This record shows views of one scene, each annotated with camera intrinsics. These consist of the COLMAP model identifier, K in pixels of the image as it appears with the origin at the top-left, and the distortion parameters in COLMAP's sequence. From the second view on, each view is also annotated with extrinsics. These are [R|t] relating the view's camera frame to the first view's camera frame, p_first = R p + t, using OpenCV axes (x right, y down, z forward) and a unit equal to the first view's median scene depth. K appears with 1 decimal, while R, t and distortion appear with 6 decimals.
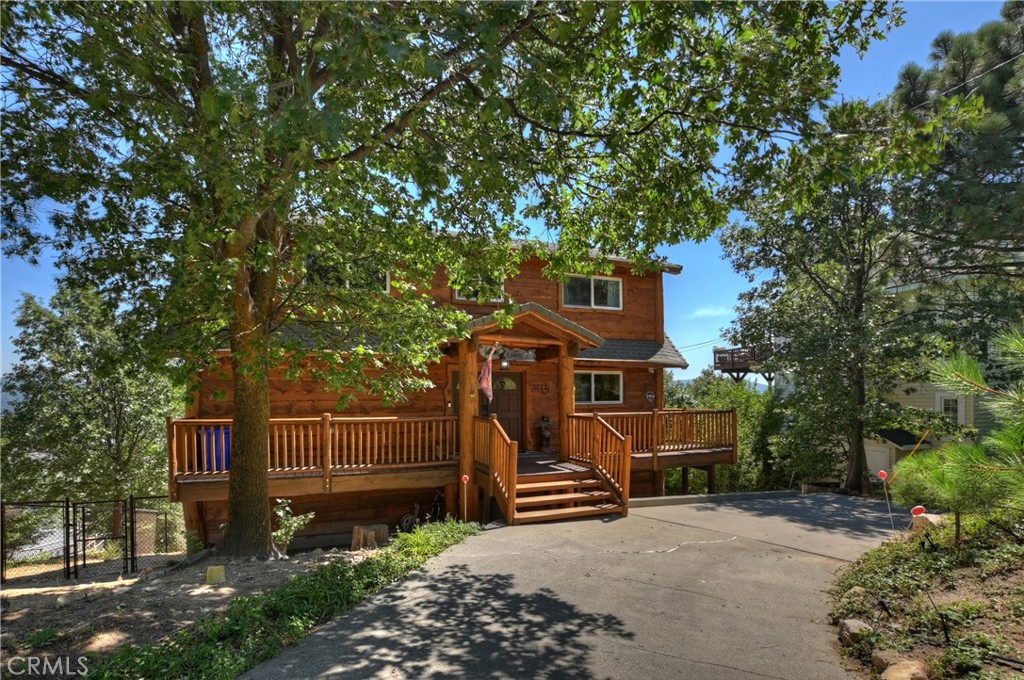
lens RADIAL K [[429.7, 0, 511.2], [0, 429.7, 374.2], [0, 0, 1]] dist [0.000956, 0.000043]
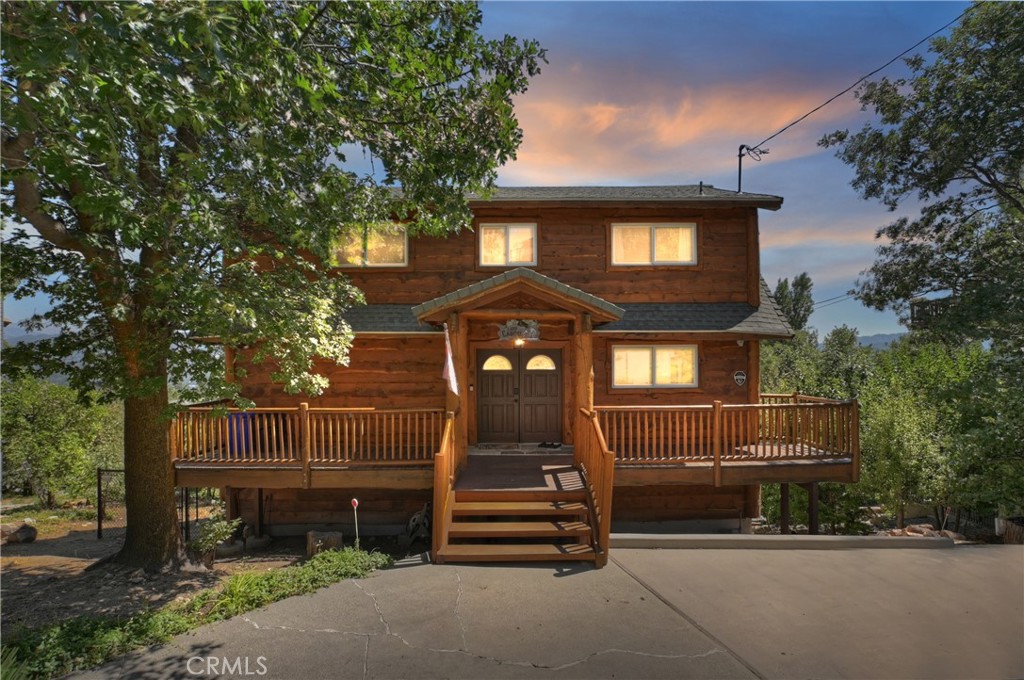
lens RADIAL K [[454.4, 0, 512.0], [0, 454.4, 340.0], [0, 0, 1]] dist [-0.004341, -0.000493]
pose [[0.950290, -0.016278, -0.310940, 0.298208], [0.019566, 0.999781, 0.007457, -0.041771], [0.310751, -0.013170, 0.950400, 0.201405]]
